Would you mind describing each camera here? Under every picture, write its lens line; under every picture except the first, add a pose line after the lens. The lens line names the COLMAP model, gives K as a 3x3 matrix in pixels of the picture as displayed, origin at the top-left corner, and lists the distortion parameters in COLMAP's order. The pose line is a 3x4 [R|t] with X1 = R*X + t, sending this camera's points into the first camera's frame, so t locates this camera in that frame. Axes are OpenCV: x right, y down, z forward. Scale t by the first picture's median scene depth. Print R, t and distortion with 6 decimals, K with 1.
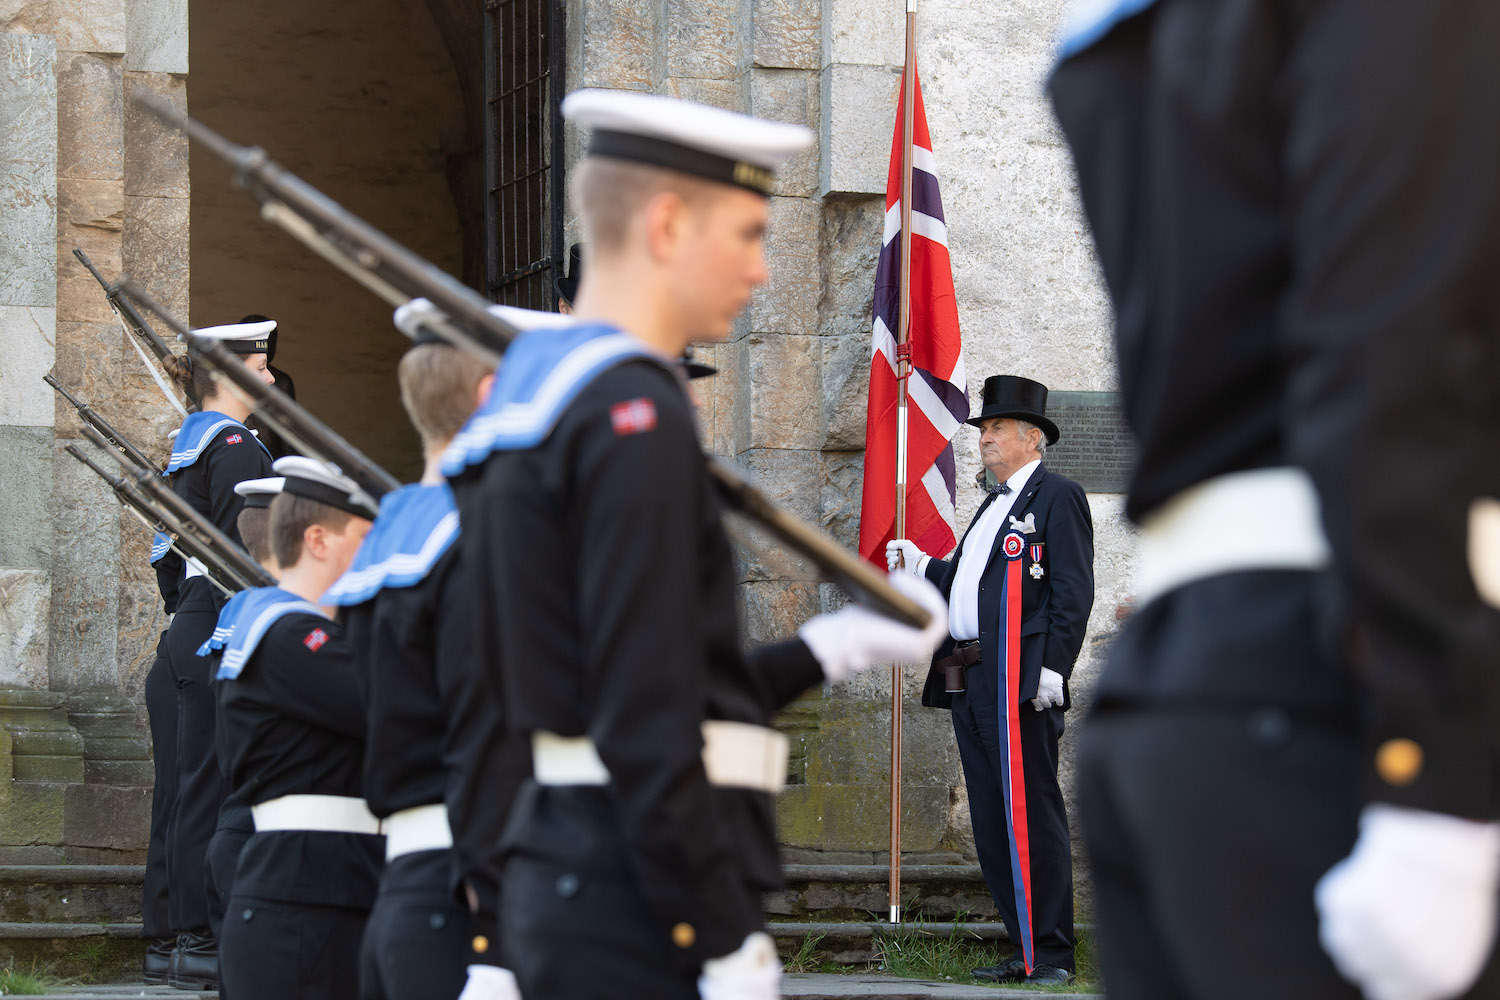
lens RADIAL K [[4000.1, 0, 750.0], [0, 4000.1, 500.0], [0, 0, 1]] dist [0.296645, -0.556421]
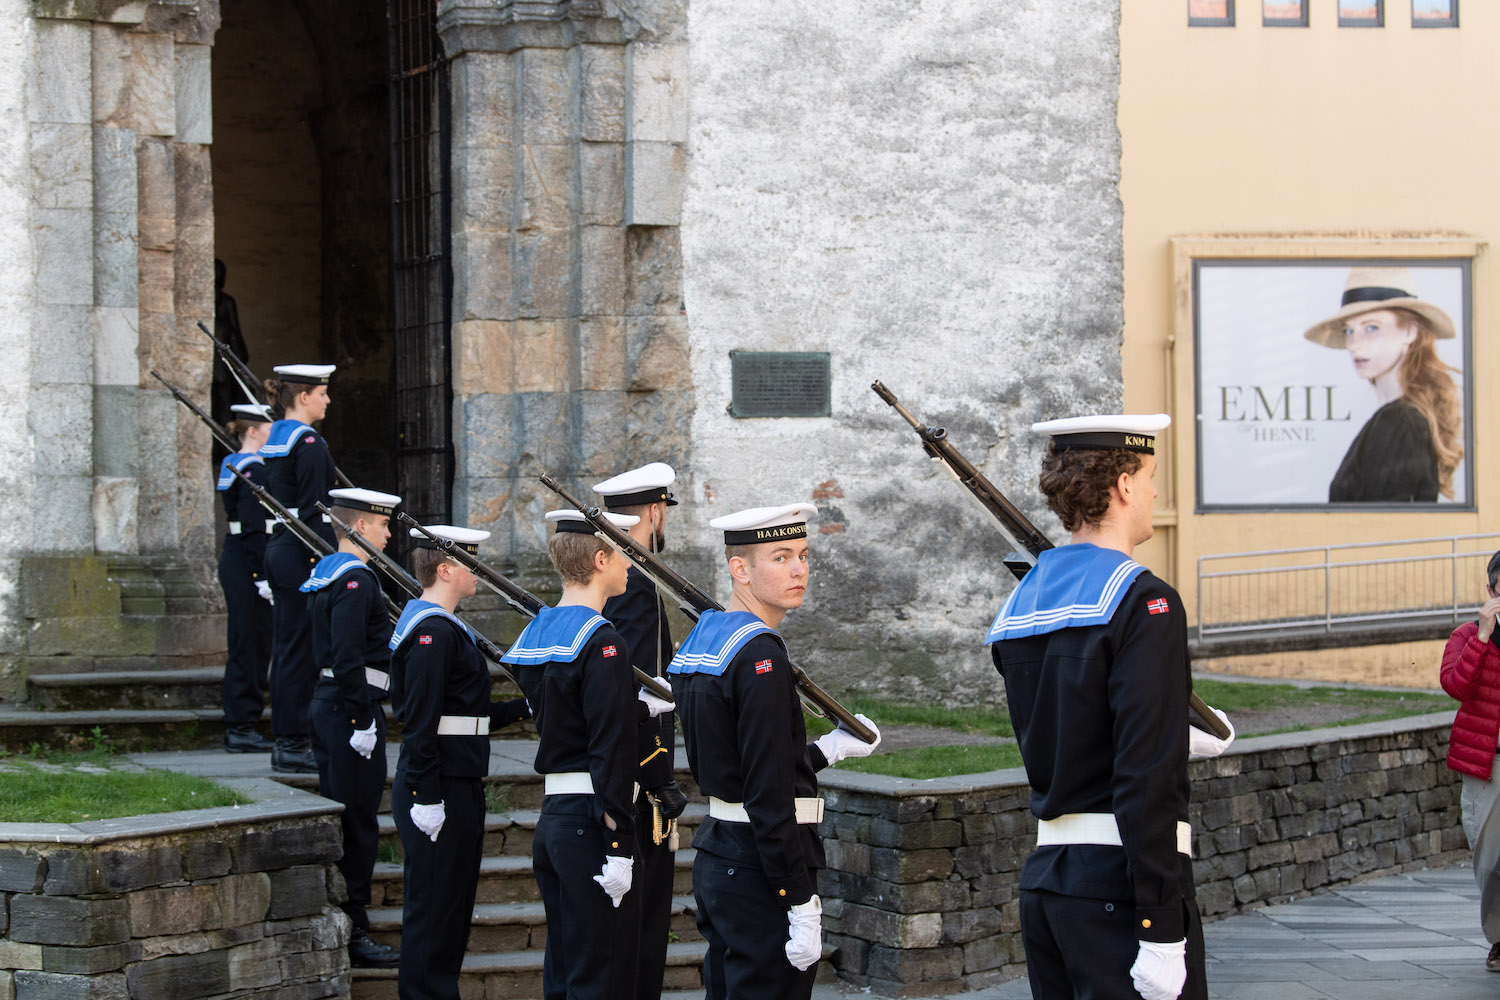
lens RADIAL K [[3181.6, 0, 750.0], [0, 3181.6, 500.0], [0, 0, 1]] dist [0.079778, -0.150710]
pose [[0.994177, -0.003946, 0.107687, -0.067809], [-0.005887, 0.995848, 0.090839, -0.082826], [-0.107598, -0.090944, 0.990026, -0.231480]]
